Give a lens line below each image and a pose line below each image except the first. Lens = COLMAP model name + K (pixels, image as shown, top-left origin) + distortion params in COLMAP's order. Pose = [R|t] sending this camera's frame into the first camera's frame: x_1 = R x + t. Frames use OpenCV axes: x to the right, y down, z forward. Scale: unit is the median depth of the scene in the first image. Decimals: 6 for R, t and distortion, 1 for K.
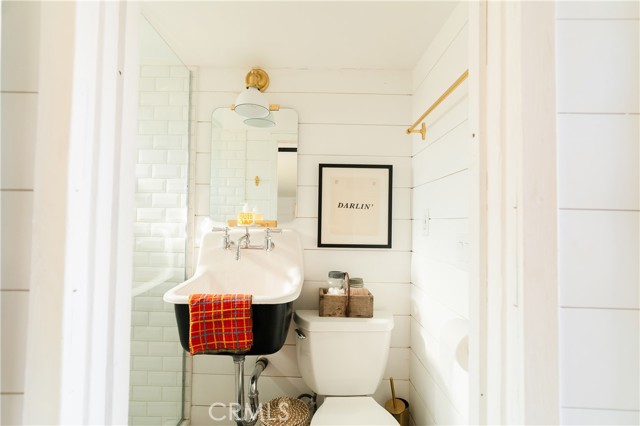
lens RADIAL K [[309.1, 0, 303.4], [0, 309.1, 207.7], [0, 0, 1]] dist [-0.024419, 0.006571]
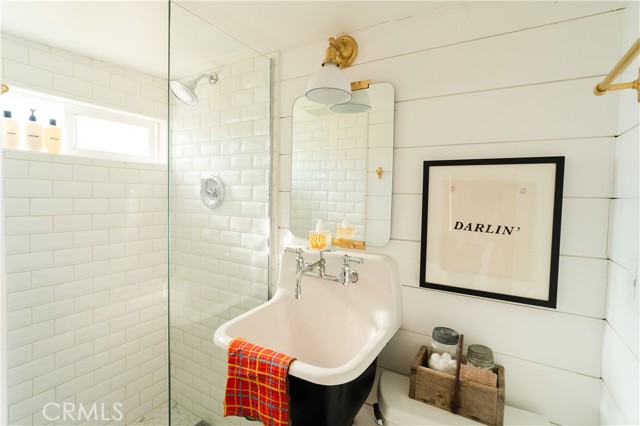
lens RADIAL K [[309.1, 0, 303.4], [0, 309.1, 207.7], [0, 0, 1]] dist [-0.024419, 0.006571]
pose [[0.863217, 0.013175, -0.504662, 0.161203], [0.023767, 0.997490, 0.066694, -0.093078], [0.504274, -0.069566, 0.860737, 0.301865]]
